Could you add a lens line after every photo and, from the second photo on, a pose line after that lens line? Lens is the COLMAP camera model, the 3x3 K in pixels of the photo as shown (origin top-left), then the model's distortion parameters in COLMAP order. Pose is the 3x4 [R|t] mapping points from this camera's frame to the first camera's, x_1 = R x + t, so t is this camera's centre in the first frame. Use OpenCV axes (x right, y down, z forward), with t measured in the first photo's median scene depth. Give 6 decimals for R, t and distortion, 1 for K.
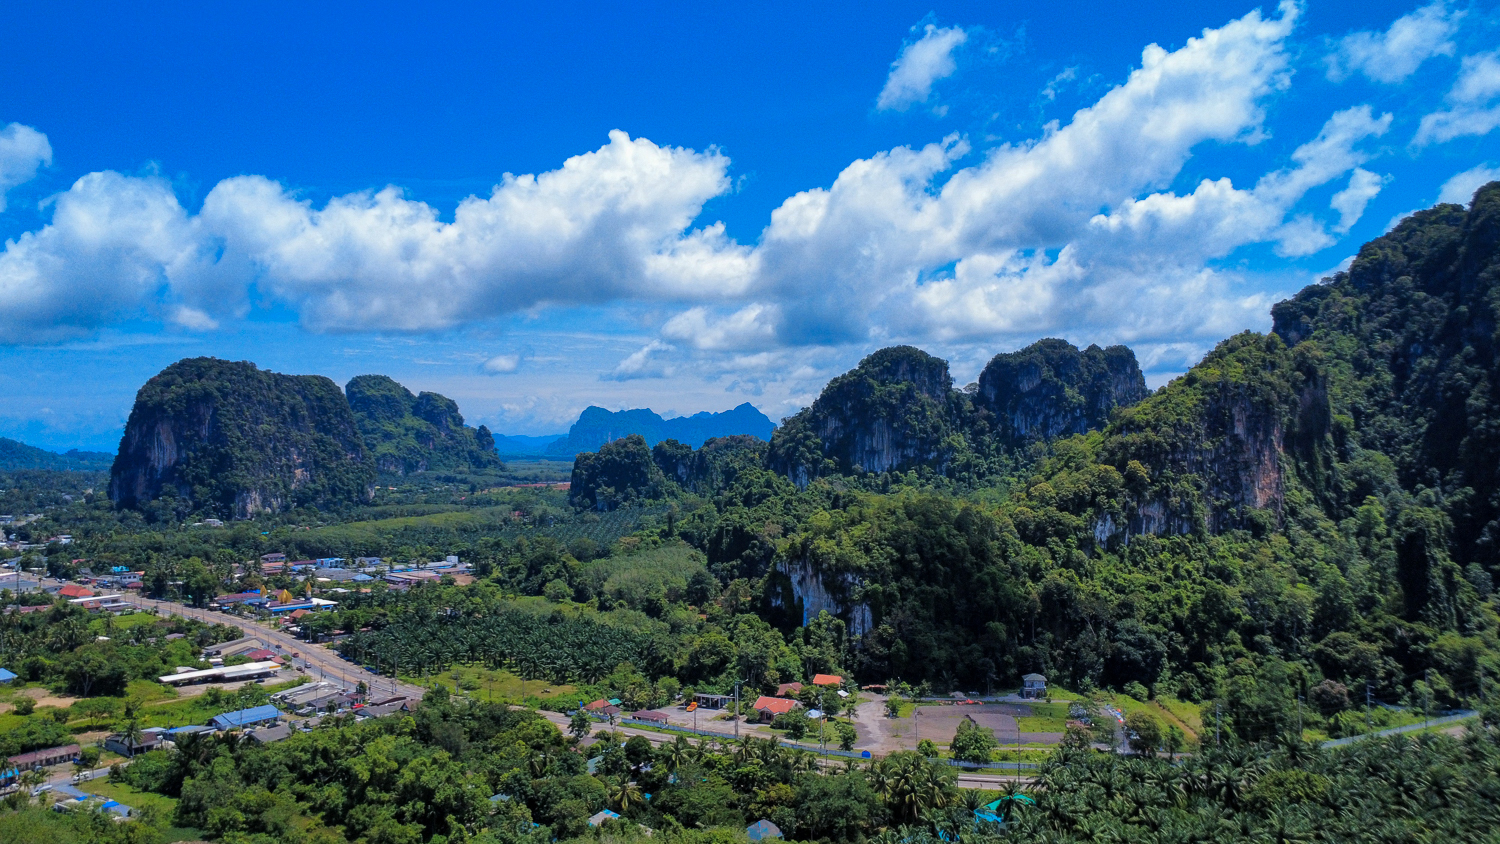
lens RADIAL K [[1105.1, 0, 748.6], [0, 1105.1, 424.0], [0, 0, 1]] dist [-0.003676, -0.001515]
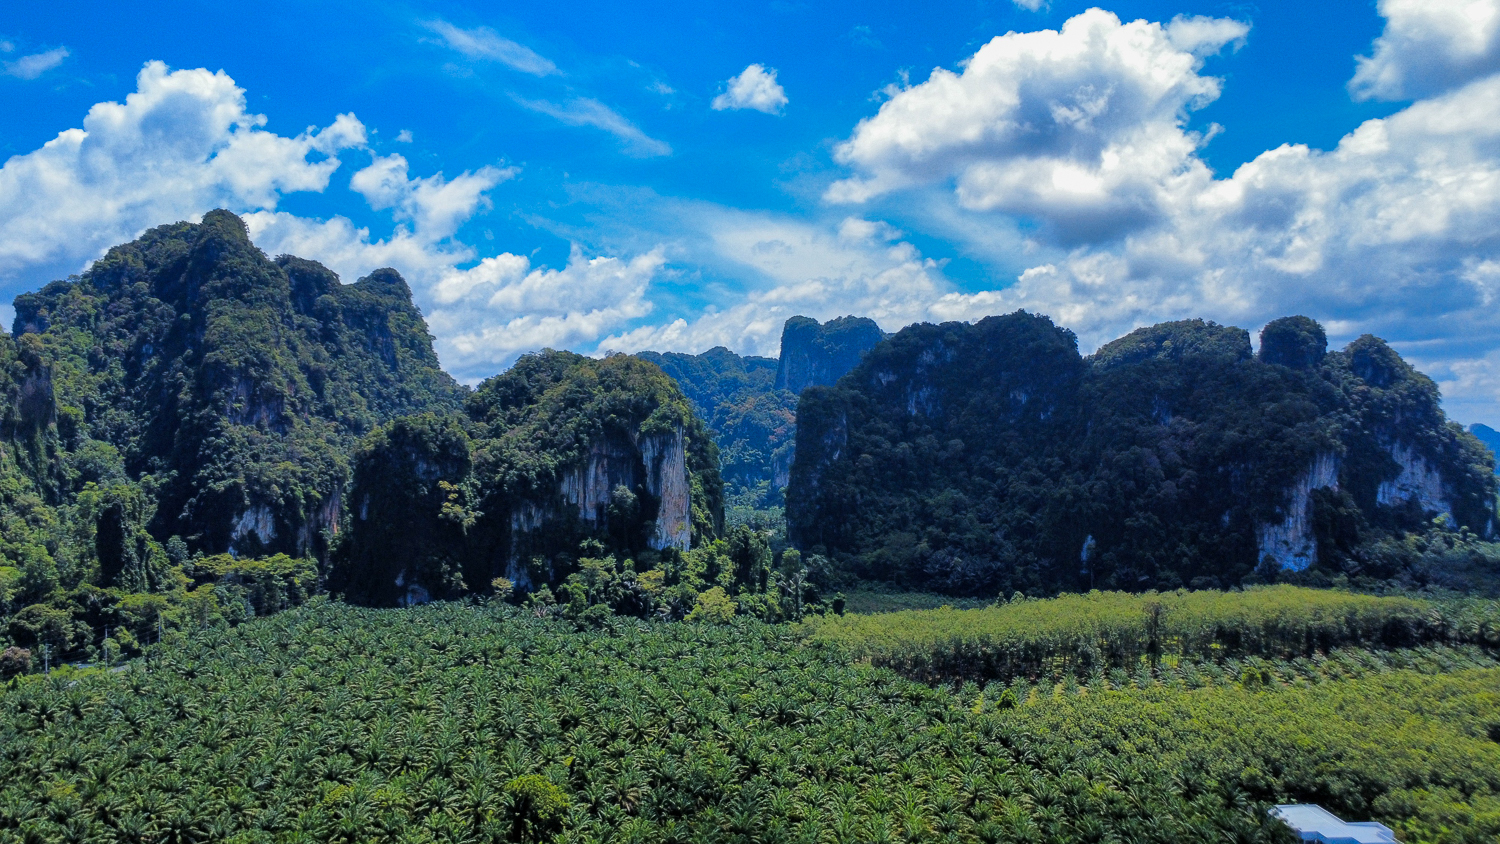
lens RADIAL K [[1105.1, 0, 749.0], [0, 1105.1, 428.7], [0, 0, 1]] dist [-0.003676, -0.001515]
pose [[0.538574, 0.014175, 0.842459, 0.008280], [-0.012068, 0.999886, -0.009109, 0.015205], [-0.842492, -0.005261, 0.538684, -0.102493]]
